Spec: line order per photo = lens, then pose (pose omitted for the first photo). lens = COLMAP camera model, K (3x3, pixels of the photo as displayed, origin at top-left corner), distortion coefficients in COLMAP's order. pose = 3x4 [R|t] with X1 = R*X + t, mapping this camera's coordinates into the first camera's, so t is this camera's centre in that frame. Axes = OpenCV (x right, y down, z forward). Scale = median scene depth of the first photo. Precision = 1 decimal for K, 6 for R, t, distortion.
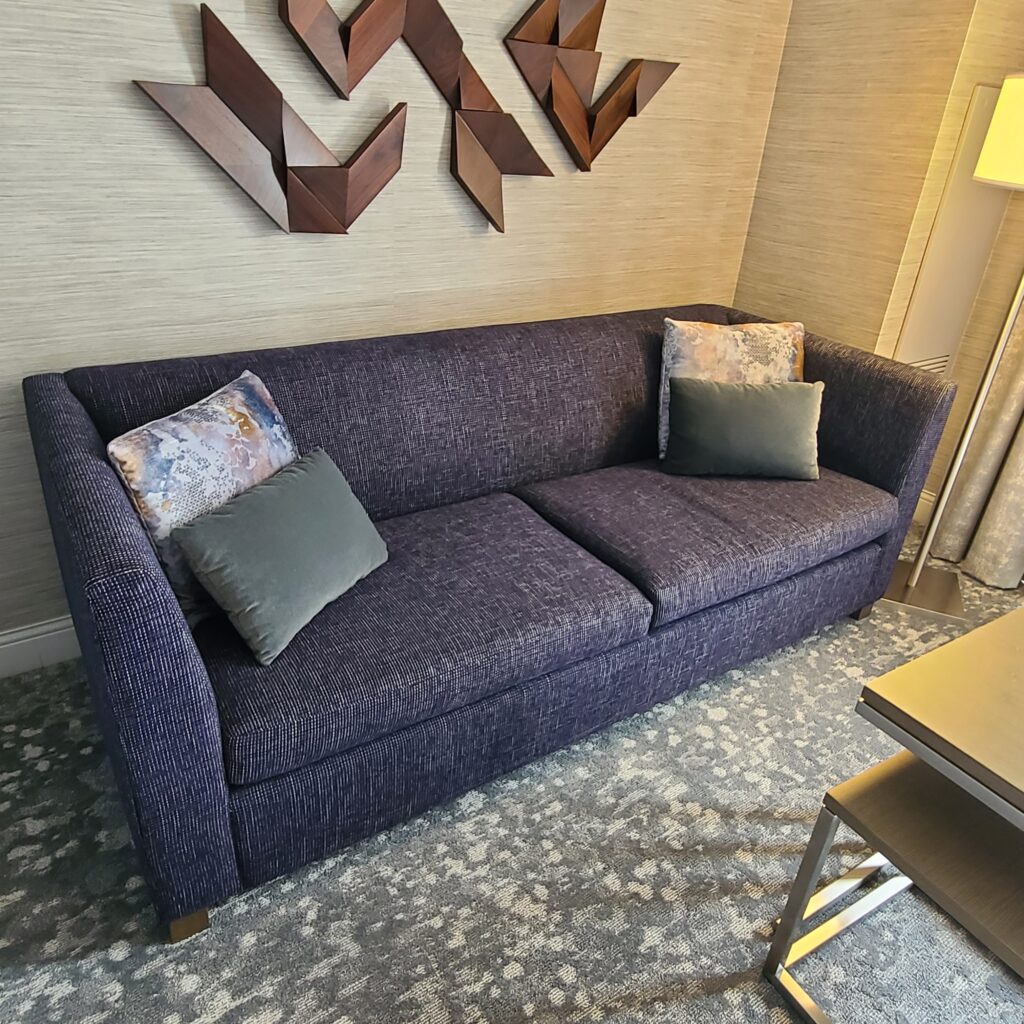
lens RADIAL K [[740.6, 0, 512.6], [0, 740.6, 494.2], [0, 0, 1]] dist [-0.000873, -0.001198]
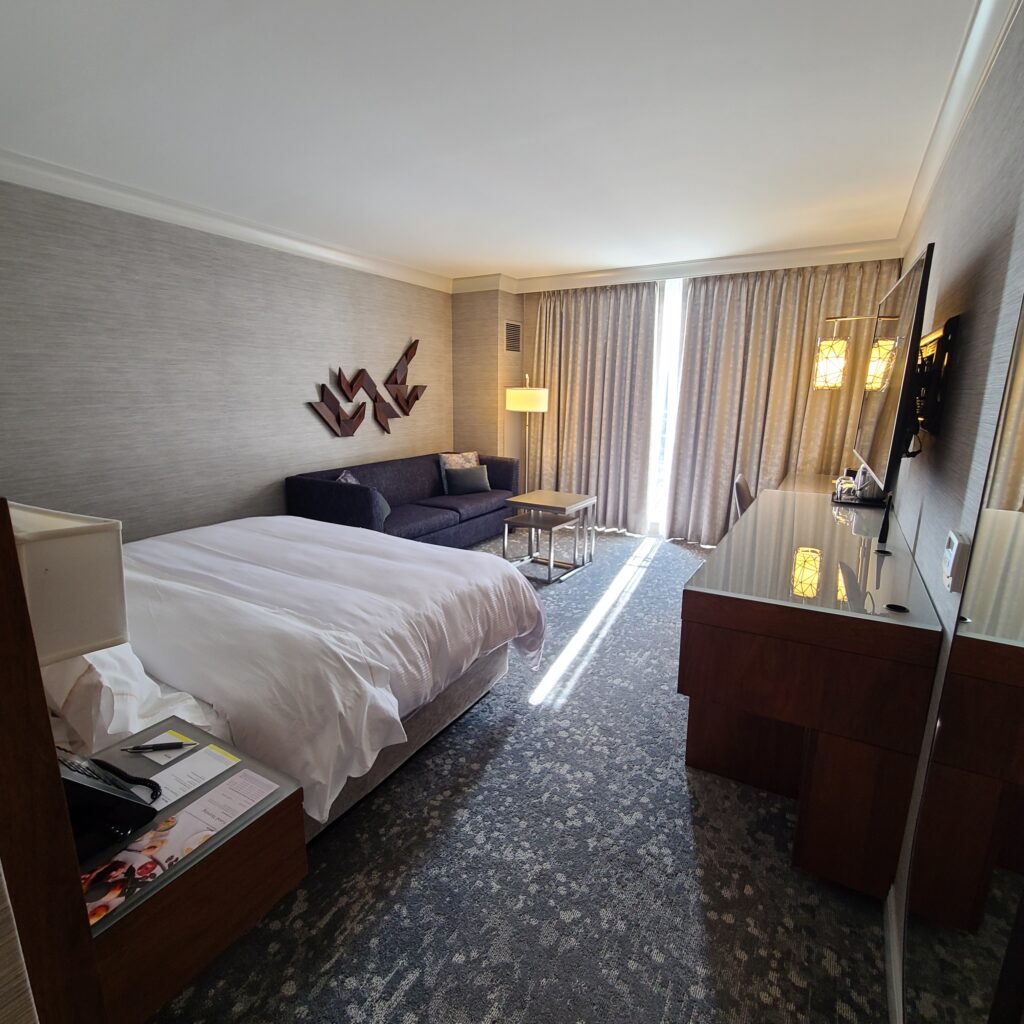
lens RADIAL K [[559.1, 0, 507.5], [0, 559.1, 514.7], [0, 0, 1]] dist [0.002831, -0.003002]
pose [[0.896905, -0.146193, 0.417359, -0.652967], [0.241557, 0.952498, -0.185465, 0.607552], [-0.370421, 0.267160, 0.889615, -1.387849]]
